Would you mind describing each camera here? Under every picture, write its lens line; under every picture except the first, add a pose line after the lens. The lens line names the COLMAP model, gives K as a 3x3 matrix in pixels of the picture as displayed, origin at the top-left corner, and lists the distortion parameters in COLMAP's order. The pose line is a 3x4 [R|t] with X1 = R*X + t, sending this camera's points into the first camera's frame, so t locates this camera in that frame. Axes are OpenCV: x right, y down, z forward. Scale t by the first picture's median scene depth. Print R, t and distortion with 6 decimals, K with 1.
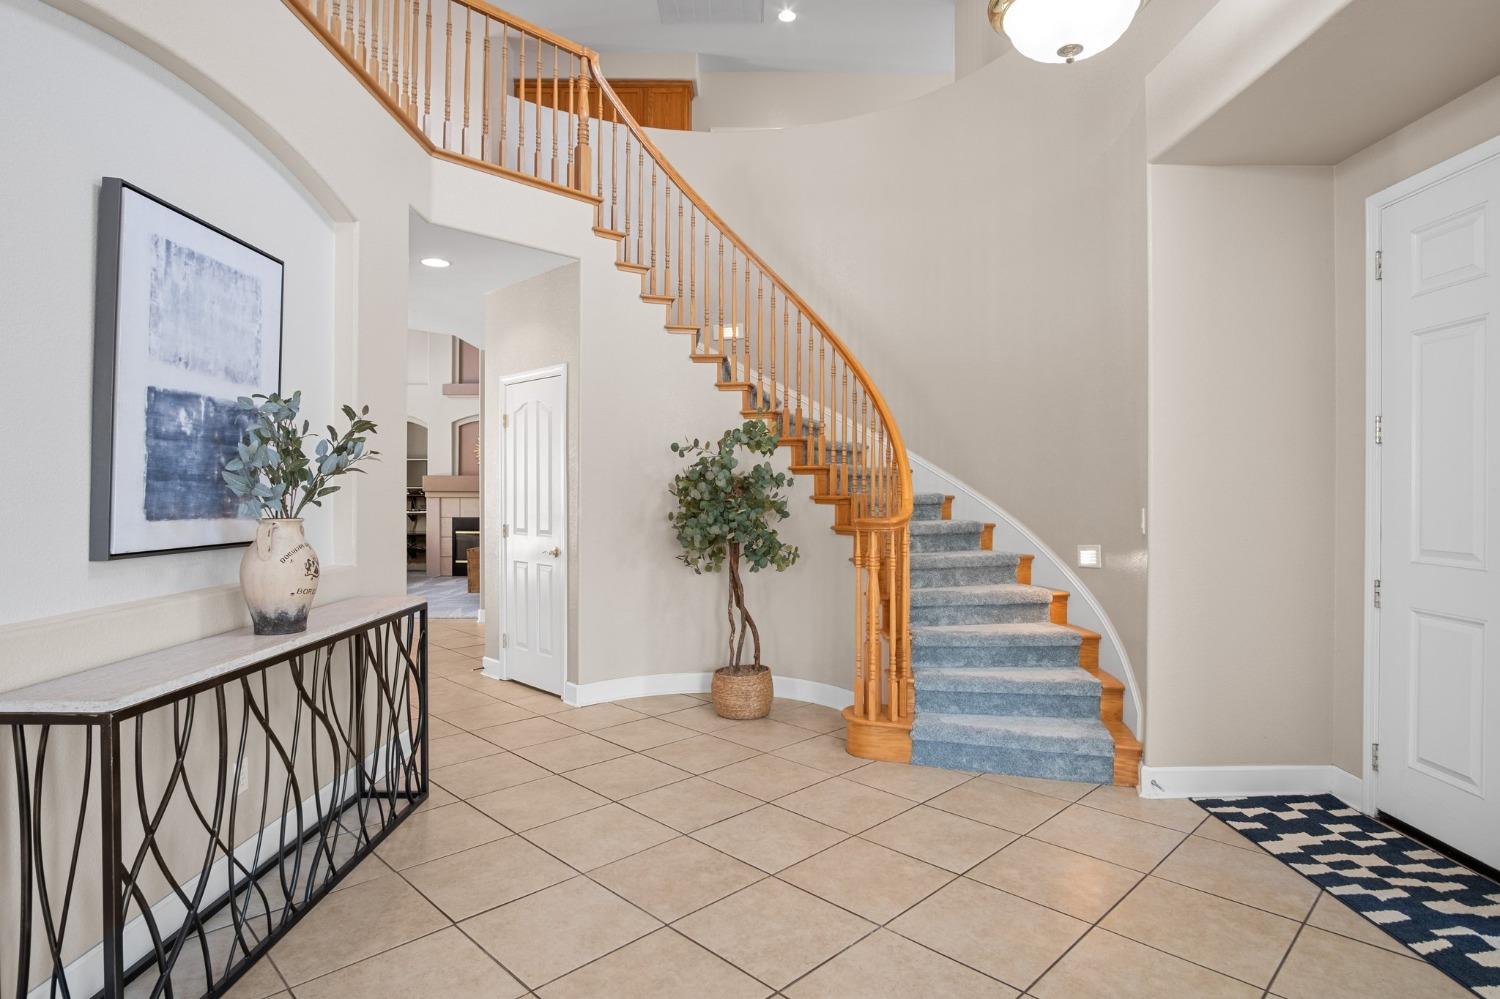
lens RADIAL K [[808.6, 0, 749.7], [0, 808.6, 494.9], [0, 0, 1]] dist [-0.033358, 0.008278]
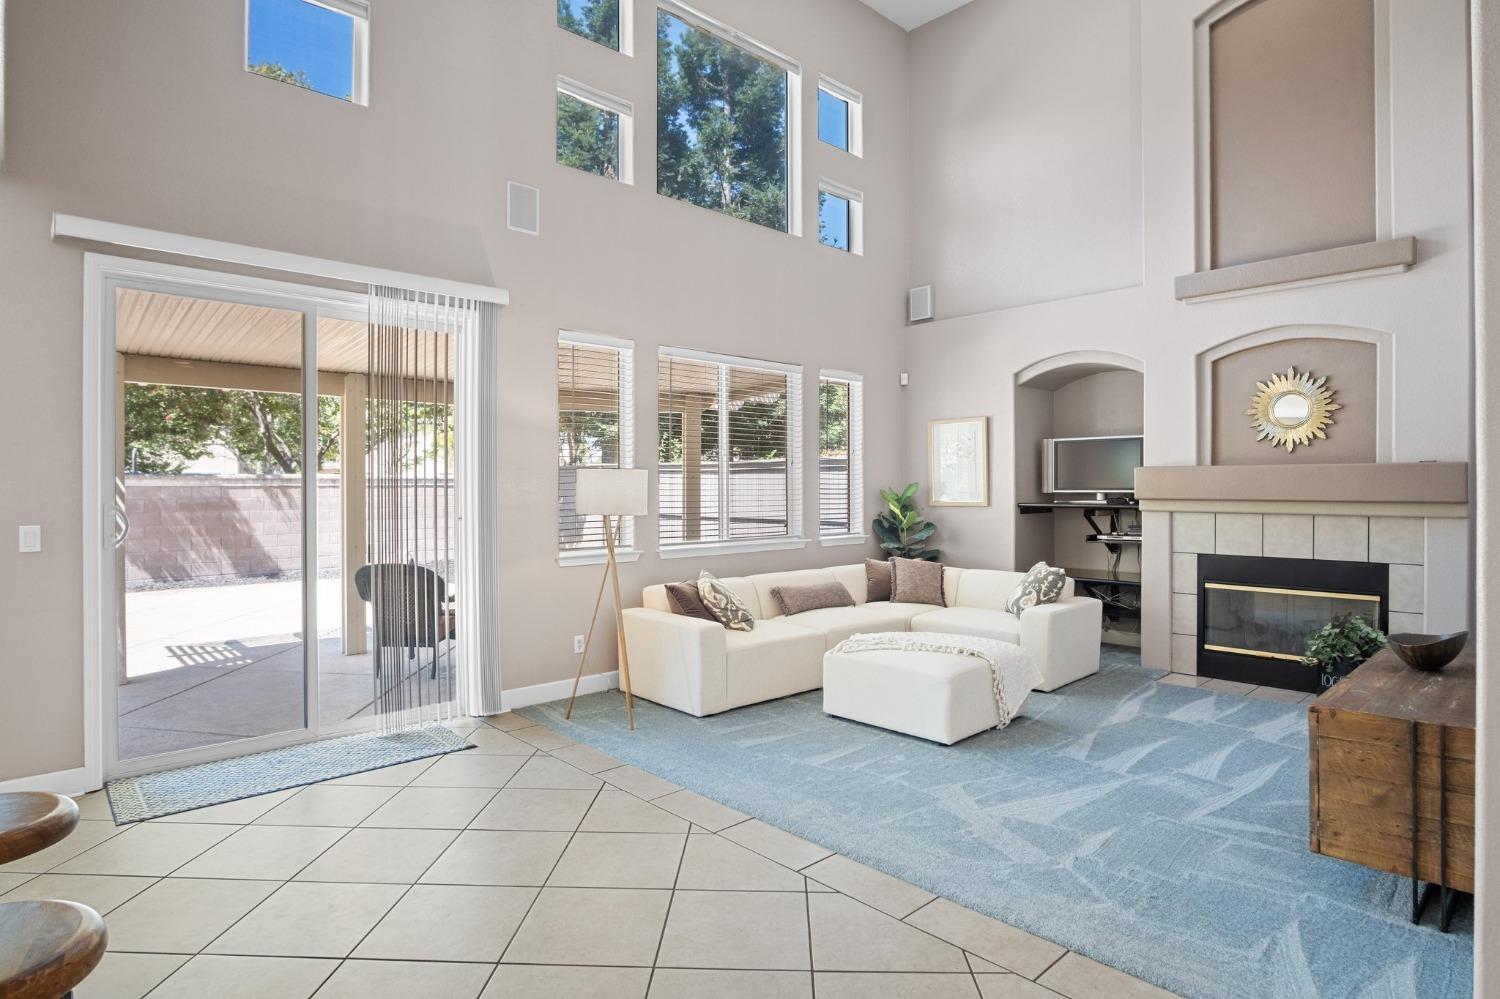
lens RADIAL K [[808.6, 0, 758.1], [0, 808.6, 493.6], [0, 0, 1]] dist [-0.033358, 0.008278]
pose [[0.687745, 0.000061, -0.725952, -0.203769], [0.000770, 0.999999, 0.000814, -0.007963], [0.725952, -0.001119, 0.687745, 0.483895]]
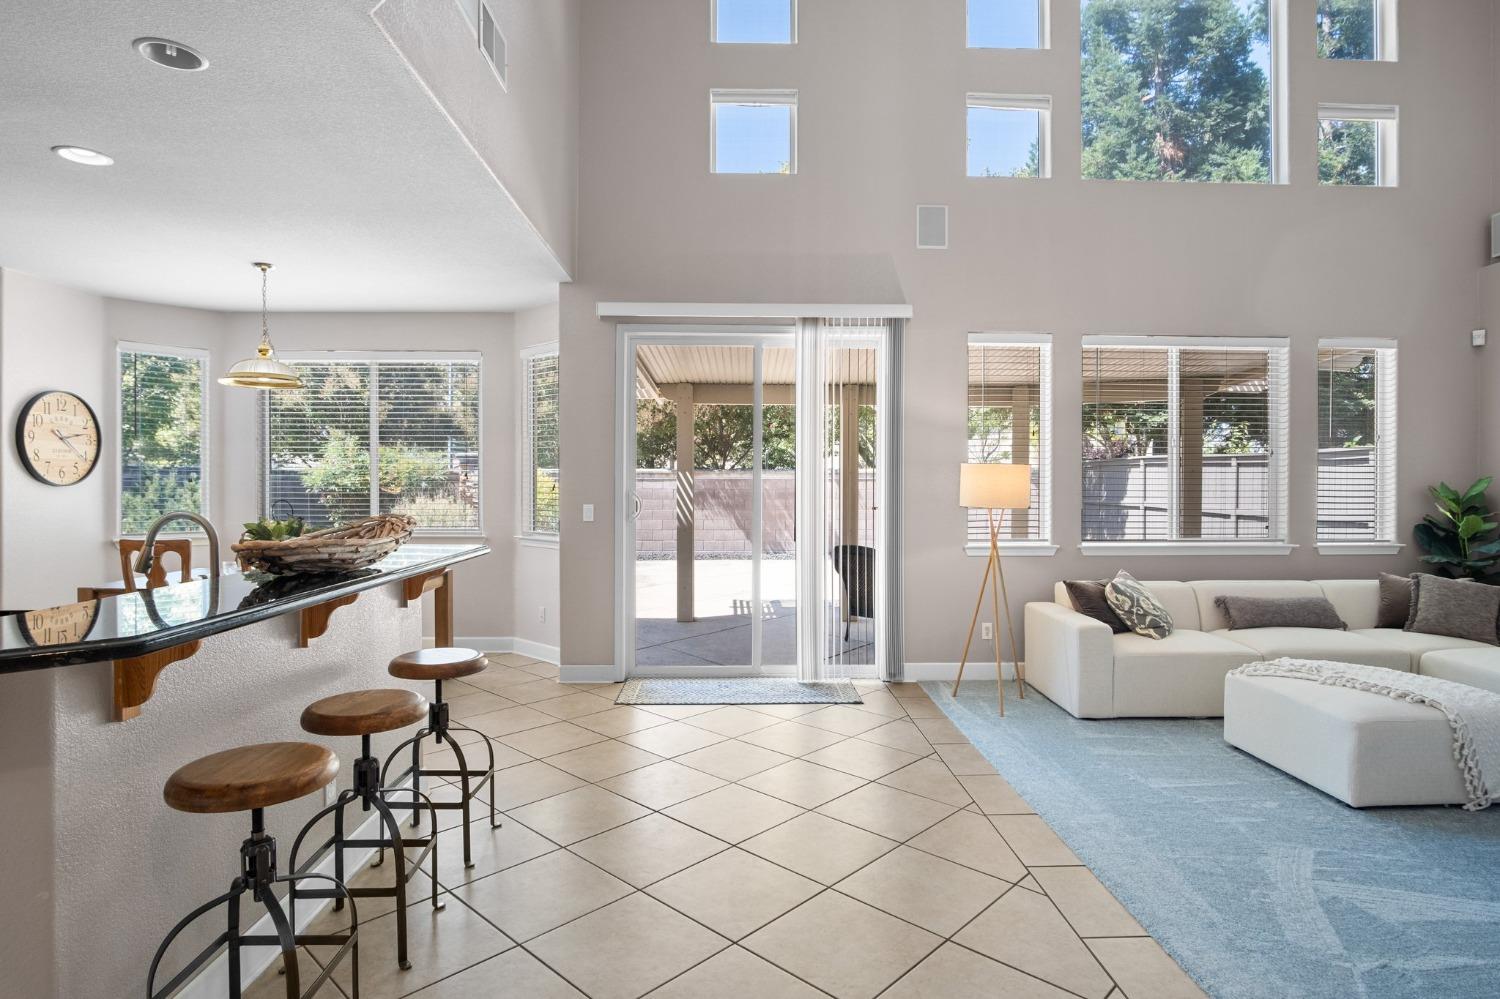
lens RADIAL K [[808.6, 0, 761.0], [0, 808.6, 495.2], [0, 0, 1]] dist [-0.033358, 0.008278]
pose [[0.033329, 0.012815, -0.999362, -0.133176], [-0.006472, 0.999900, 0.012606, -0.008321], [0.999423, 0.006047, 0.033408, 0.571958]]
